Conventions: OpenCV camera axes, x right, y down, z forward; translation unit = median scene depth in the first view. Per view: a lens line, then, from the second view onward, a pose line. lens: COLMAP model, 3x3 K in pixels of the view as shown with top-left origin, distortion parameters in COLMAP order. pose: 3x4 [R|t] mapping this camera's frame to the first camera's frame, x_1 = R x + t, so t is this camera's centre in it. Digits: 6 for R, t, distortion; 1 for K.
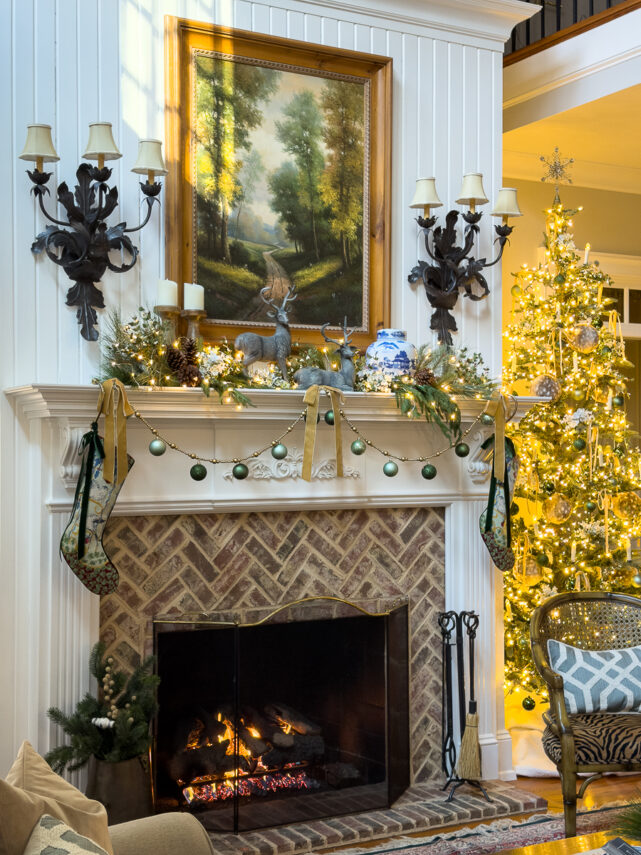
lens RADIAL K [[1226.6, 0, 314.9], [0, 1226.6, 417.9], [0, 0, 1]] dist [0.136794, 0.000000]
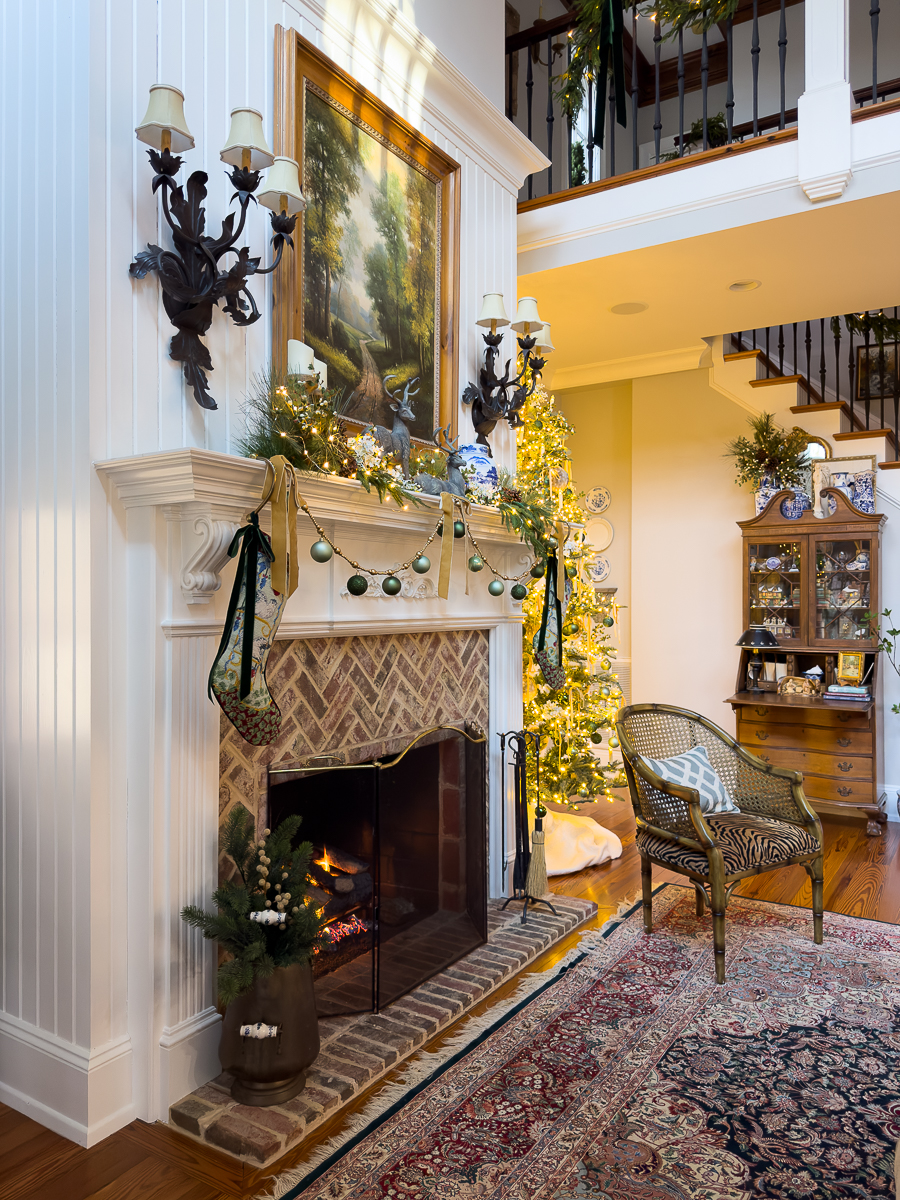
lens RADIAL K [[889.5, 0, 510.4], [0, 889.5, 591.2], [0, 0, 1]] dist [0.060210, -0.030305]
pose [[0.875631, 0.006711, 0.482934, -0.253815], [-0.014264, 0.999827, 0.011968, 0.035057], [-0.482770, -0.017369, 0.875575, 0.384353]]
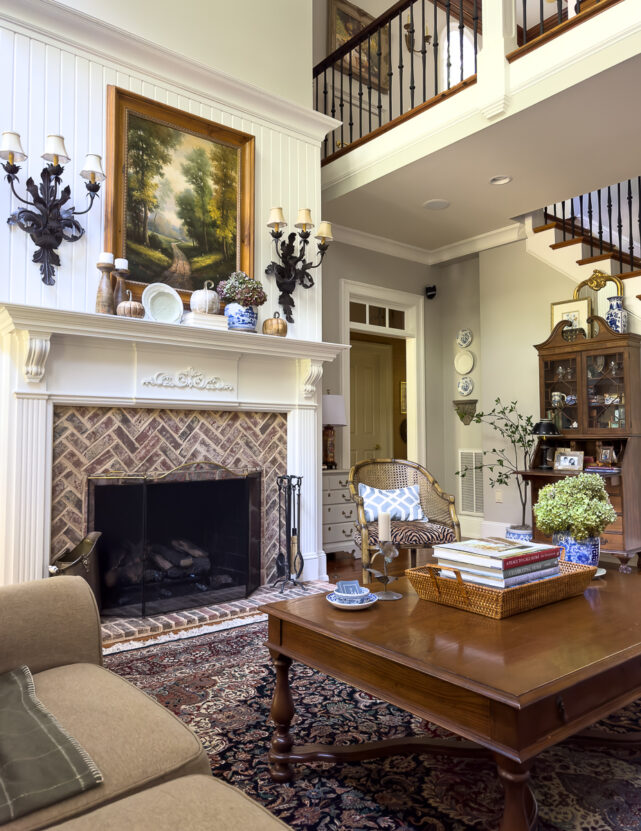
lens RADIAL K [[643.4, 0, 320.8], [0, 643.4, 390.8], [0, 0, 1]] dist [-0.000754, 0.023462]
pose [[0.987256, 0.006175, 0.159020, 0.016111], [0.000339, 0.999163, -0.040908, 0.084913], [-0.159140, 0.040441, 0.986427, 0.173172]]
